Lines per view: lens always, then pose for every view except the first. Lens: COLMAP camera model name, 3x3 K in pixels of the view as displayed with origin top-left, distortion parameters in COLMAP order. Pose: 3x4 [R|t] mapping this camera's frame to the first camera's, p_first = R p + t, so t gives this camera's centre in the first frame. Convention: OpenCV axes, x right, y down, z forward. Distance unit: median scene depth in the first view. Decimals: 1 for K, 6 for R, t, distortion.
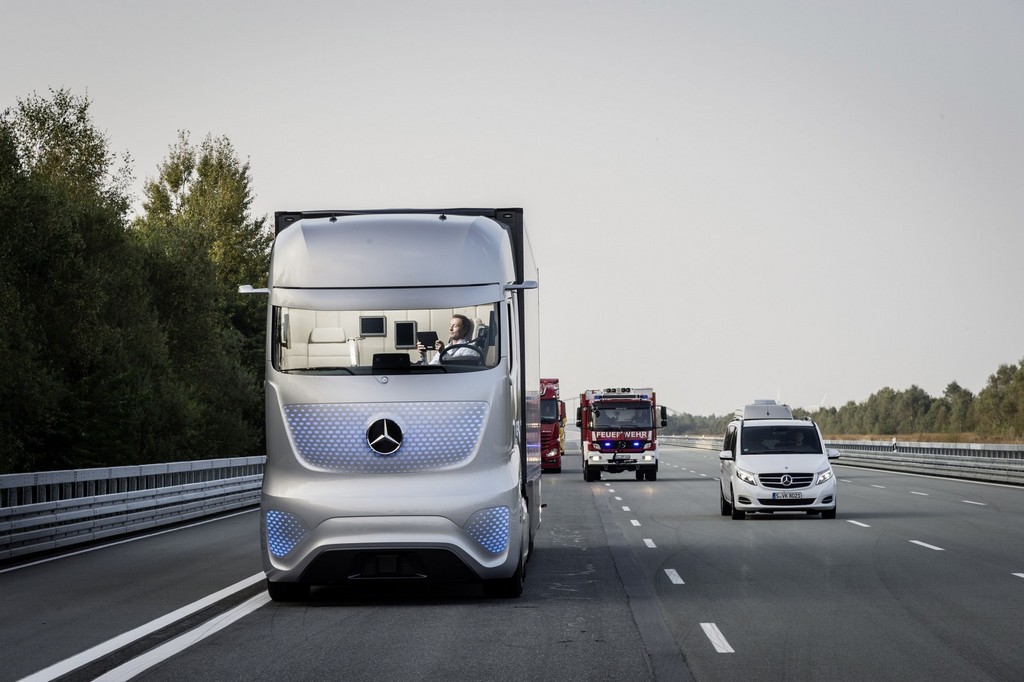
lens RADIAL K [[3361.1, 0, 520.4], [0, 3361.1, 344.0], [0, 0, 1]] dist [0.448487, 0.000000]
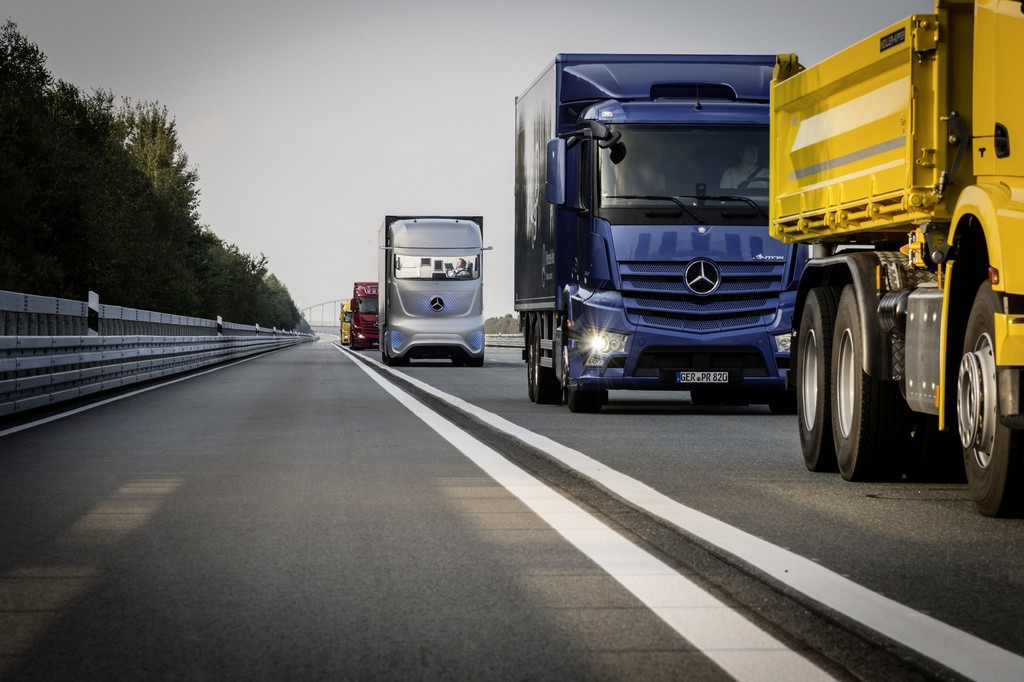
lens RADIAL K [[3361.1, 0, 511.6], [0, 3361.1, 340.2], [0, 0, 1]] dist [0.448487, 0.000000]
pose [[0.997094, 0.018540, 0.073886, -0.171887], [-0.020574, 0.999427, 0.026862, -0.016219], [-0.073346, -0.028304, 0.996905, -1.619835]]
